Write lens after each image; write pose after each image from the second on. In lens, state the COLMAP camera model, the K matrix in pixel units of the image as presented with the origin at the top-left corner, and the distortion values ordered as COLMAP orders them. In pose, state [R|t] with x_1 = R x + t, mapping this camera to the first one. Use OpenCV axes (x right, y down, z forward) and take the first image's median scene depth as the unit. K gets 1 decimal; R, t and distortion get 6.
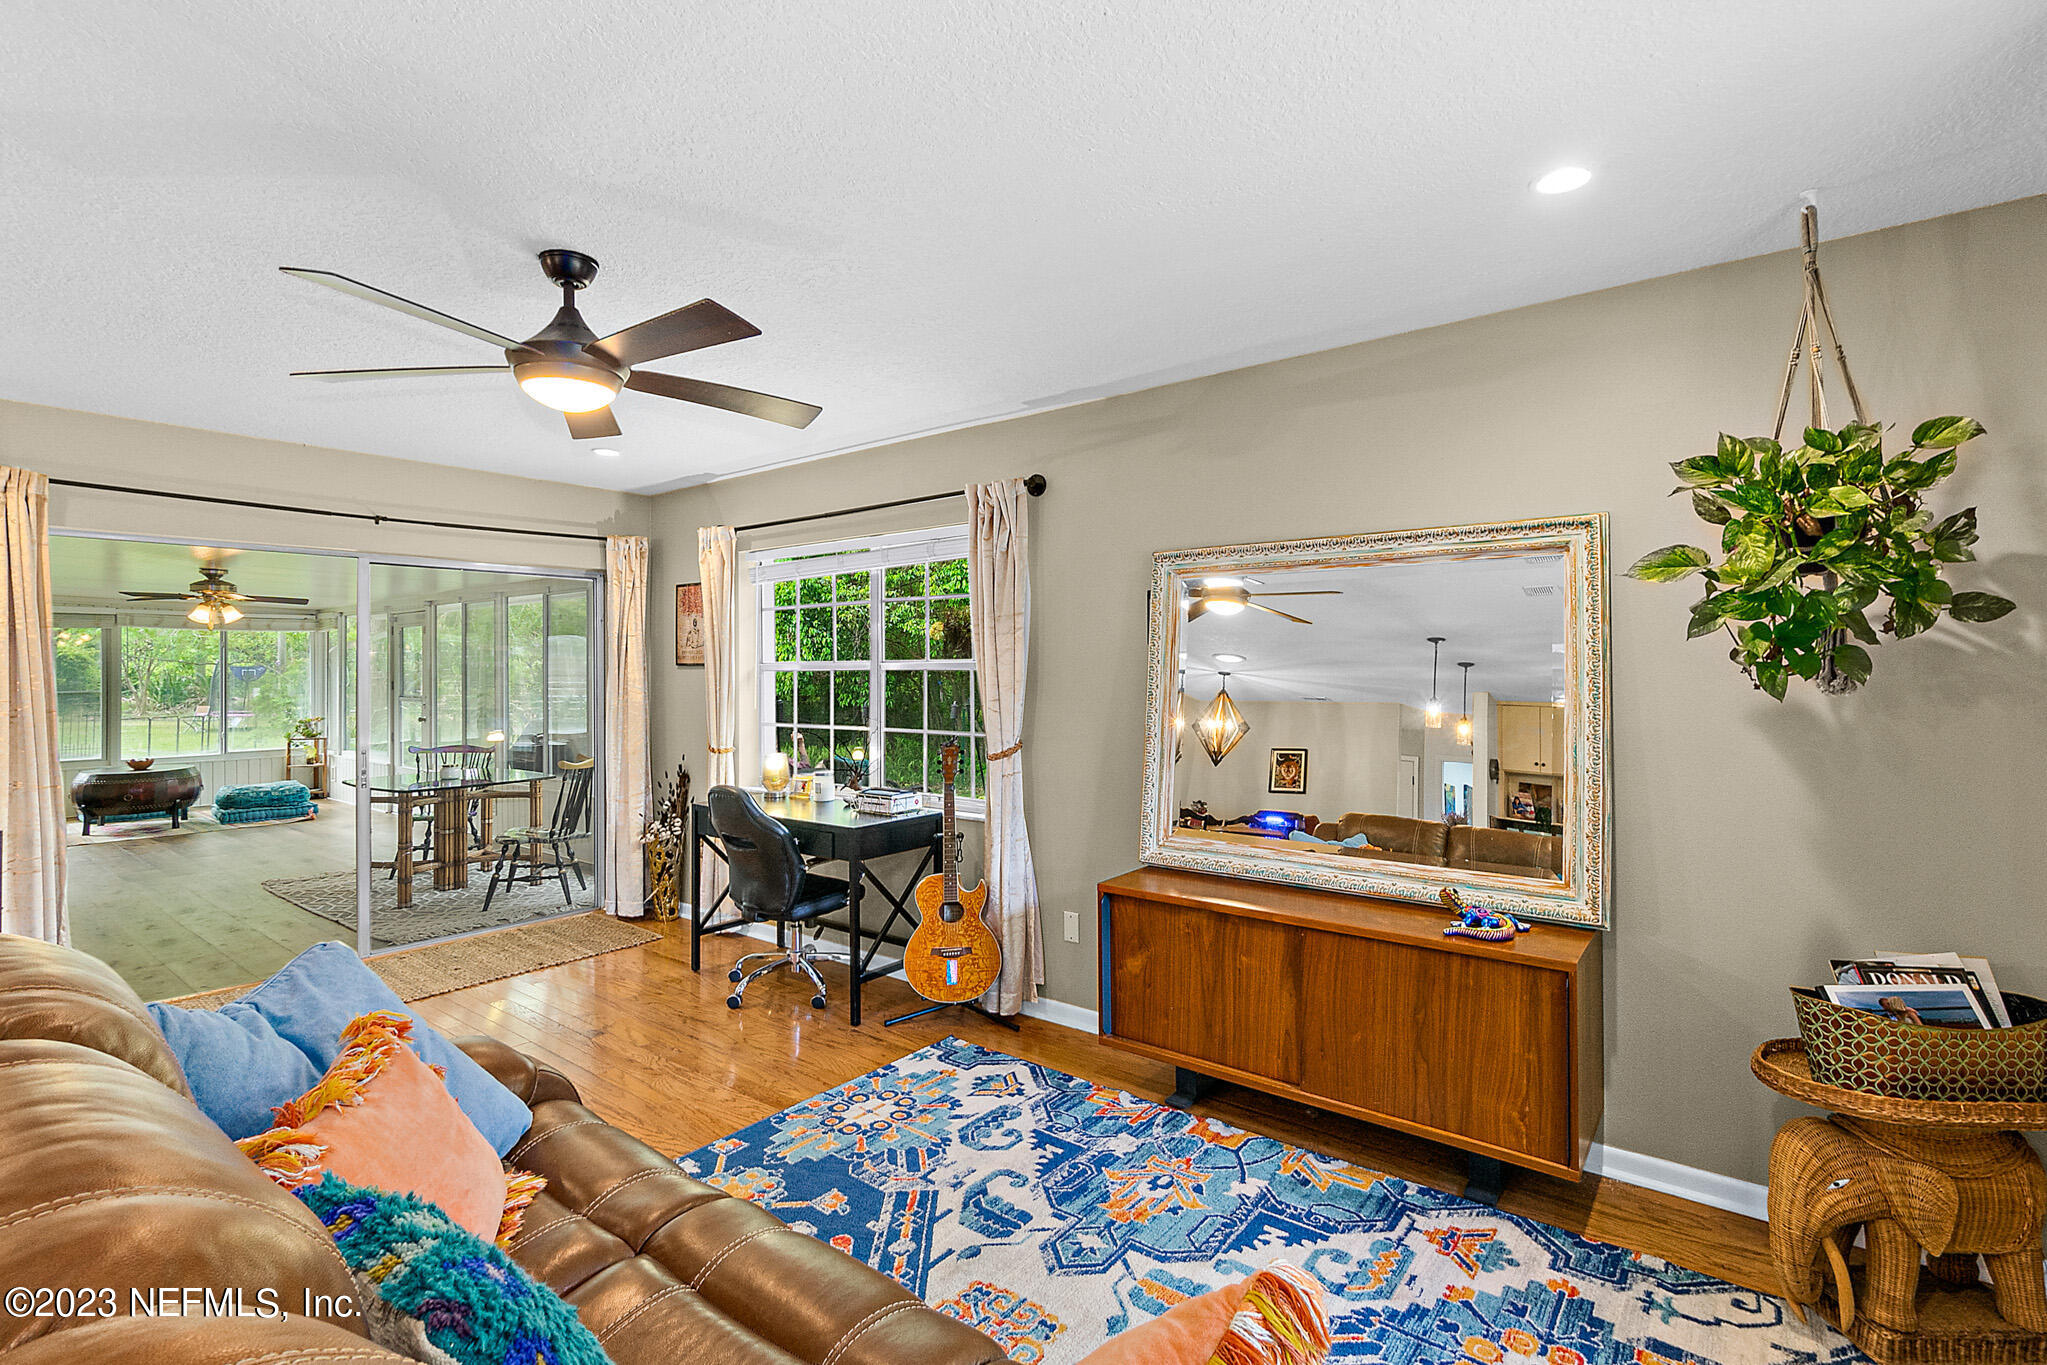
lens RADIAL K [[952.1, 0, 1020.6], [0, 952.1, 645.3], [0, 0, 1]] dist [0.004830, 0.000073]
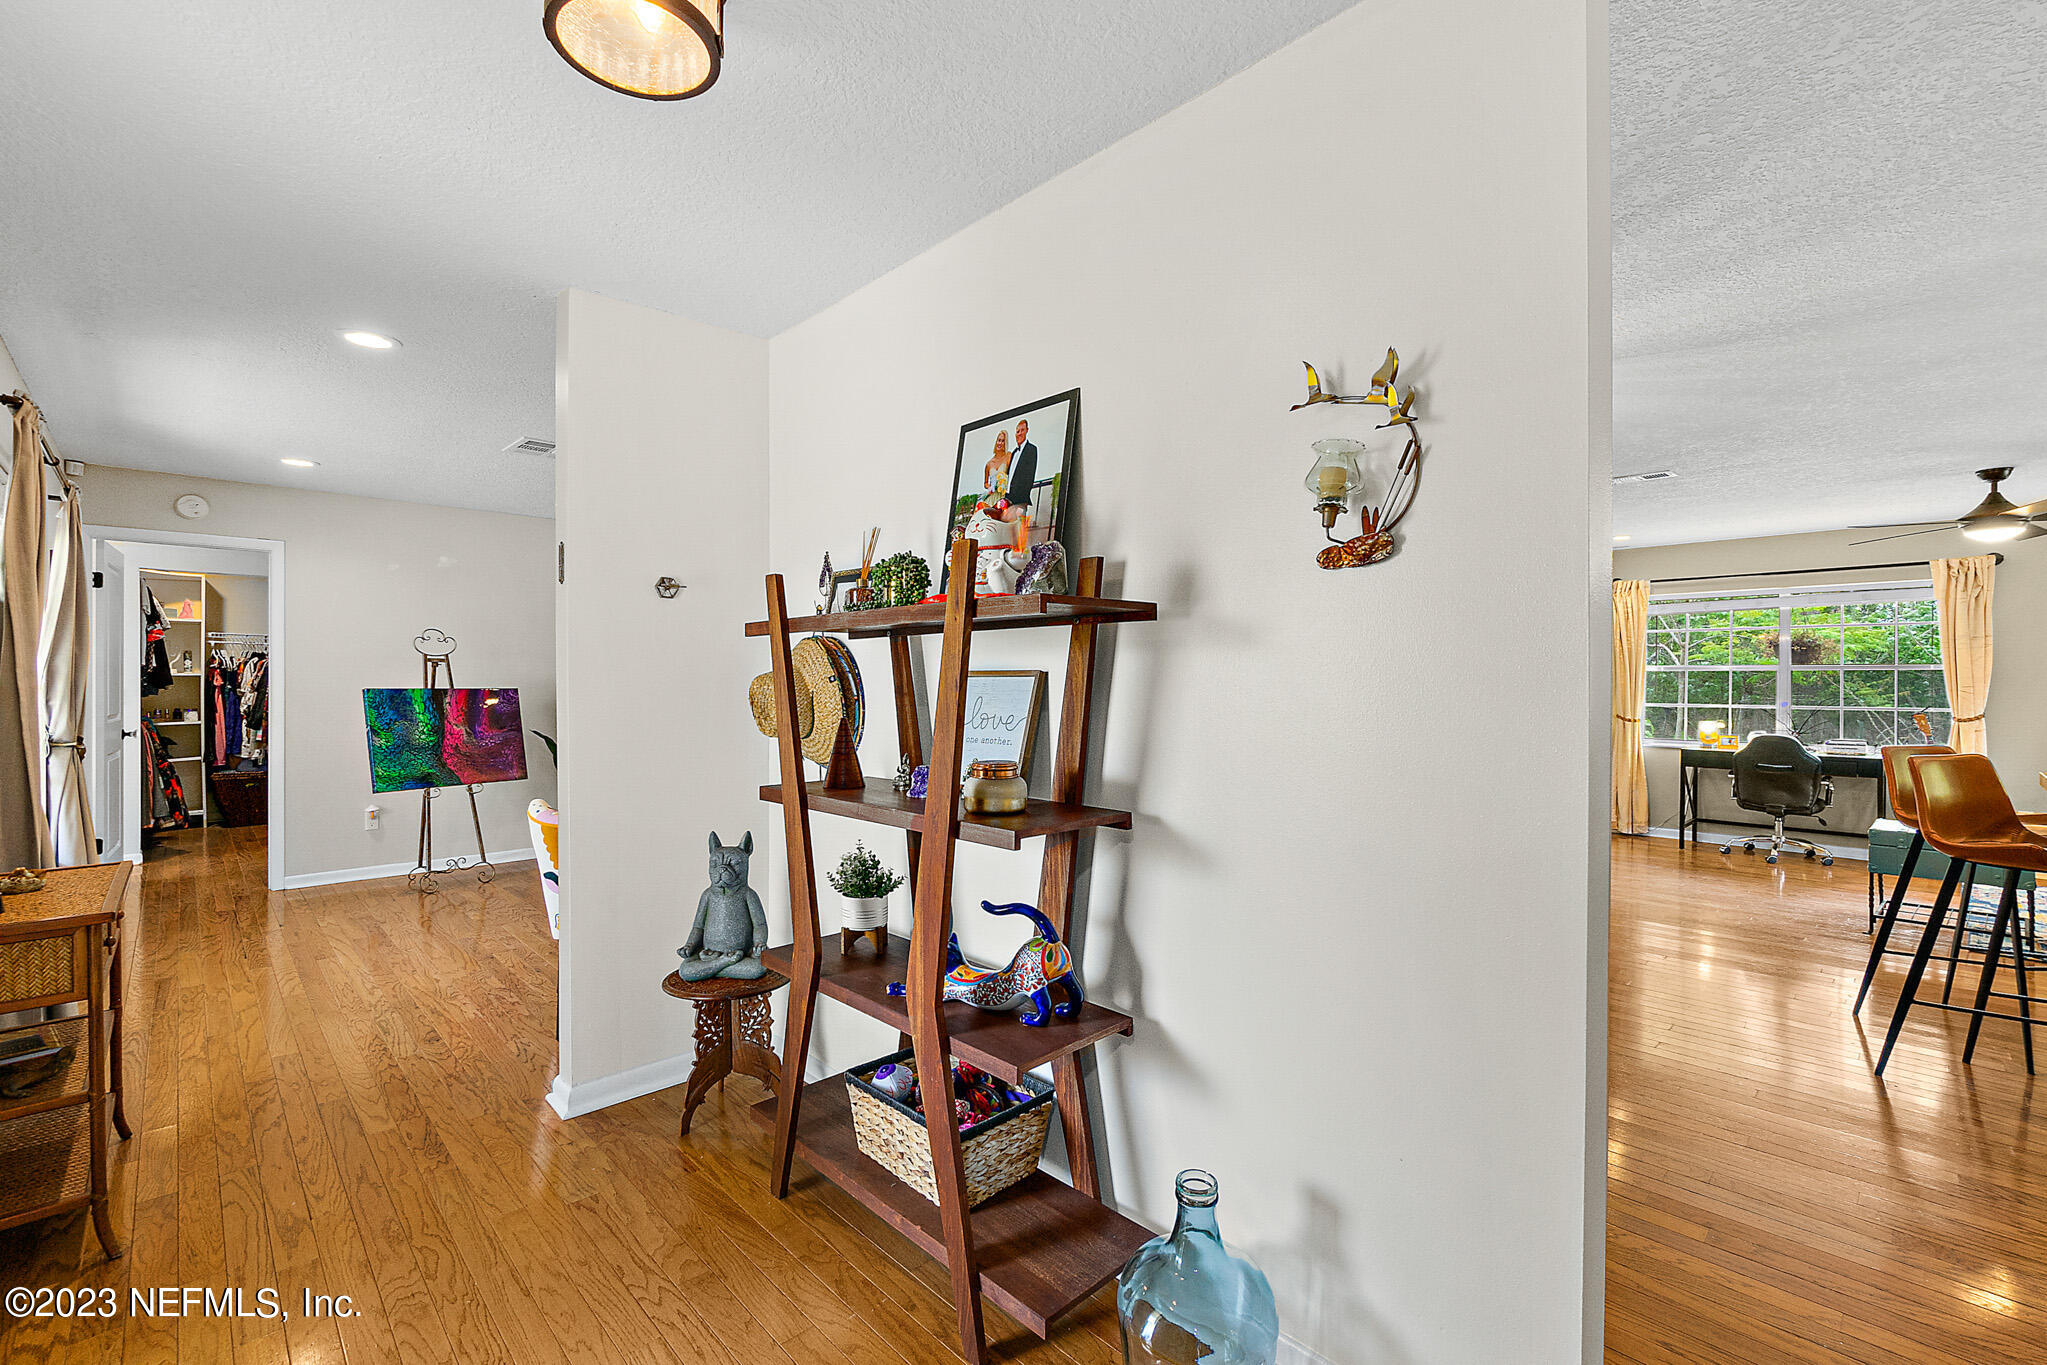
lens RADIAL K [[898.8, 0, 1010.0], [0, 898.8, 680.8], [0, 0, 1]] dist [-0.010641, 0.001782]
pose [[0.989030, 0.010462, -0.147341, -1.921172], [-0.006609, 0.999624, 0.026619, 0.020587], [0.147564, -0.025353, 0.988728, -1.054495]]
